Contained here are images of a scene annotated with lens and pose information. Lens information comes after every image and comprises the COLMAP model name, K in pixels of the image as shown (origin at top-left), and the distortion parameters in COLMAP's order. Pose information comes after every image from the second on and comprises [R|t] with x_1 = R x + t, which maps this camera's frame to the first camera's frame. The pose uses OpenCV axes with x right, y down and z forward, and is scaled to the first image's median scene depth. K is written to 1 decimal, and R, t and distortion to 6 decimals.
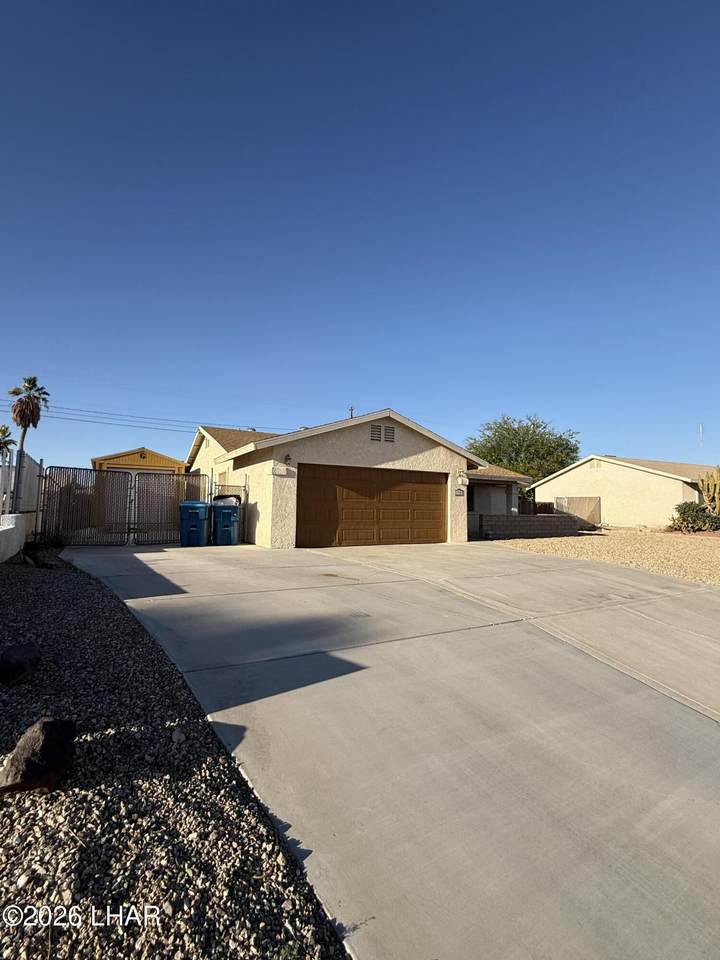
lens RADIAL K [[440.2, 0, 355.2], [0, 440.2, 475.6], [0, 0, 1]] dist [-0.000649, -0.000062]
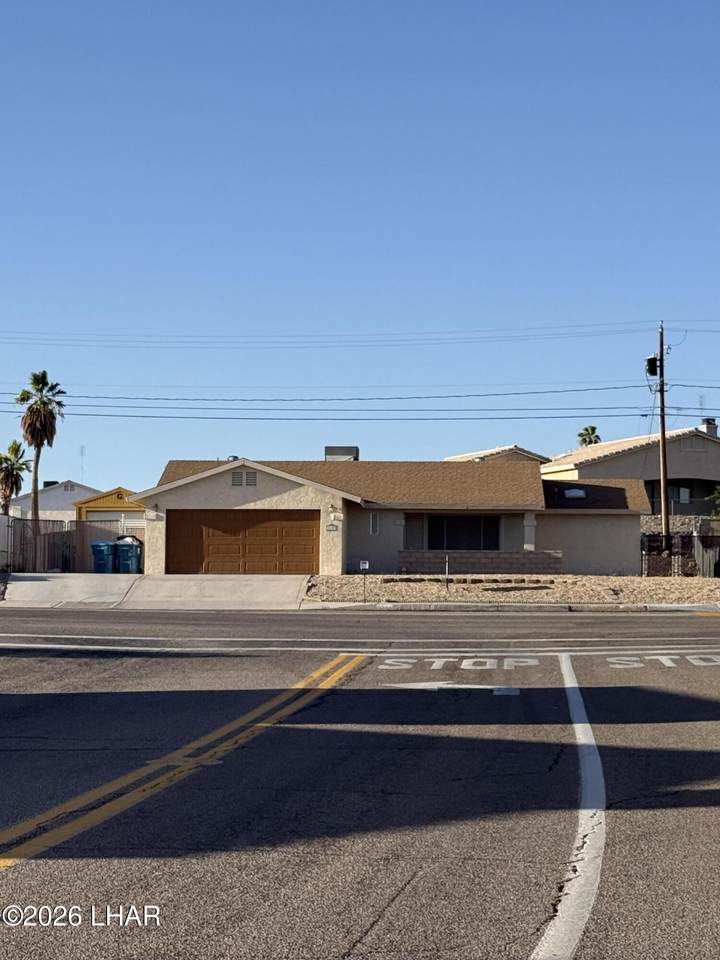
lens RADIAL K [[2219.1, 0, 360.0], [0, 2219.1, 480.0], [0, 0, 1]] dist [0.003430, 0.140312]
pose [[0.846593, -0.041876, -0.530590, 3.276639], [0.048426, 0.998826, -0.001565, -0.066412], [0.530033, -0.024369, 0.847627, -3.618410]]
